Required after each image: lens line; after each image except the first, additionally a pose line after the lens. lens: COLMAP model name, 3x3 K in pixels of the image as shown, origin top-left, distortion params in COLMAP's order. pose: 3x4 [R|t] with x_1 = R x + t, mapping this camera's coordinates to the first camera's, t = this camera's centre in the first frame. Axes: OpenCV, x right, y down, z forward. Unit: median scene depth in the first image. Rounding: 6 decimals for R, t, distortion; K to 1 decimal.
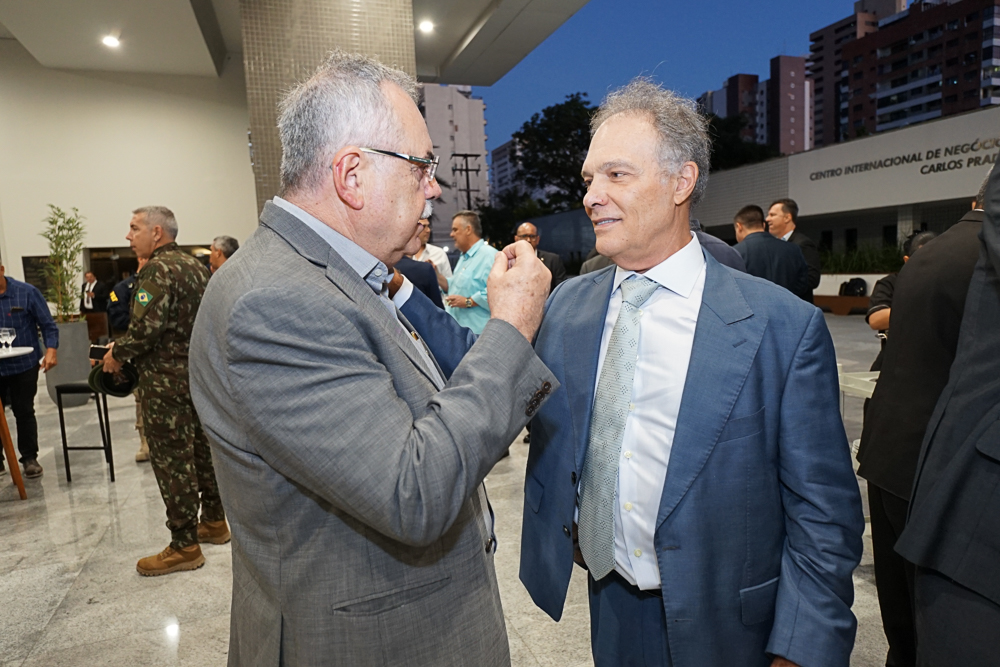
lens RADIAL K [[603.4, 0, 503.6], [0, 603.4, 333.1], [0, 0, 1]] dist [-0.005716, 0.004617]
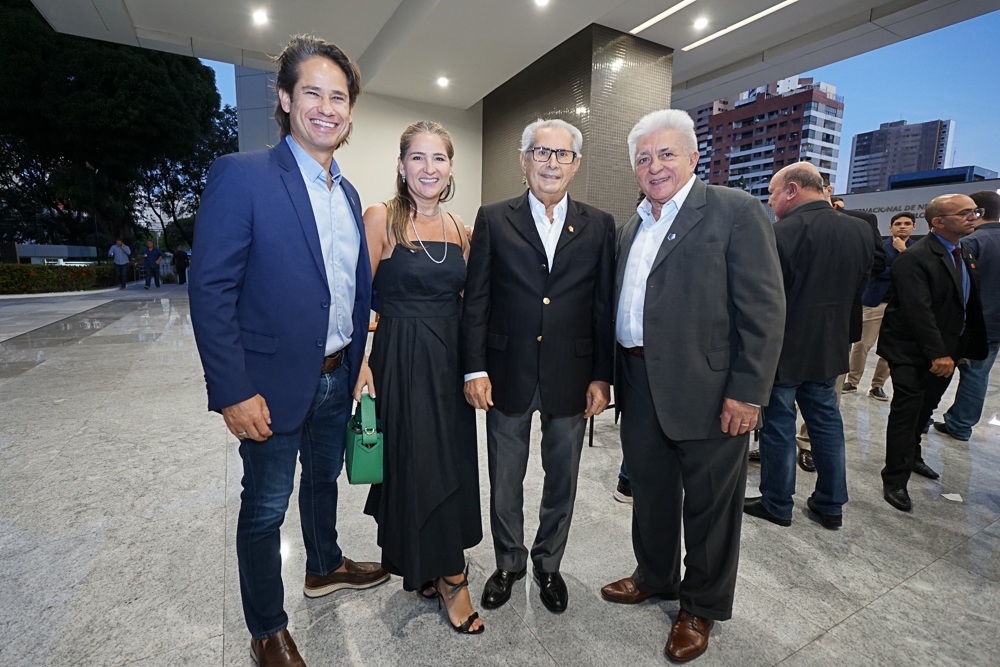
lens RADIAL K [[467.2, 0, 498.3], [0, 467.2, 329.9], [0, 0, 1]] dist [-0.002965, 0.000359]
pose [[0.986935, 0.041768, 0.155611, -0.476149], [-0.047241, 0.998382, 0.031634, 0.045301], [-0.154038, -0.038572, 0.987312, -0.098796]]
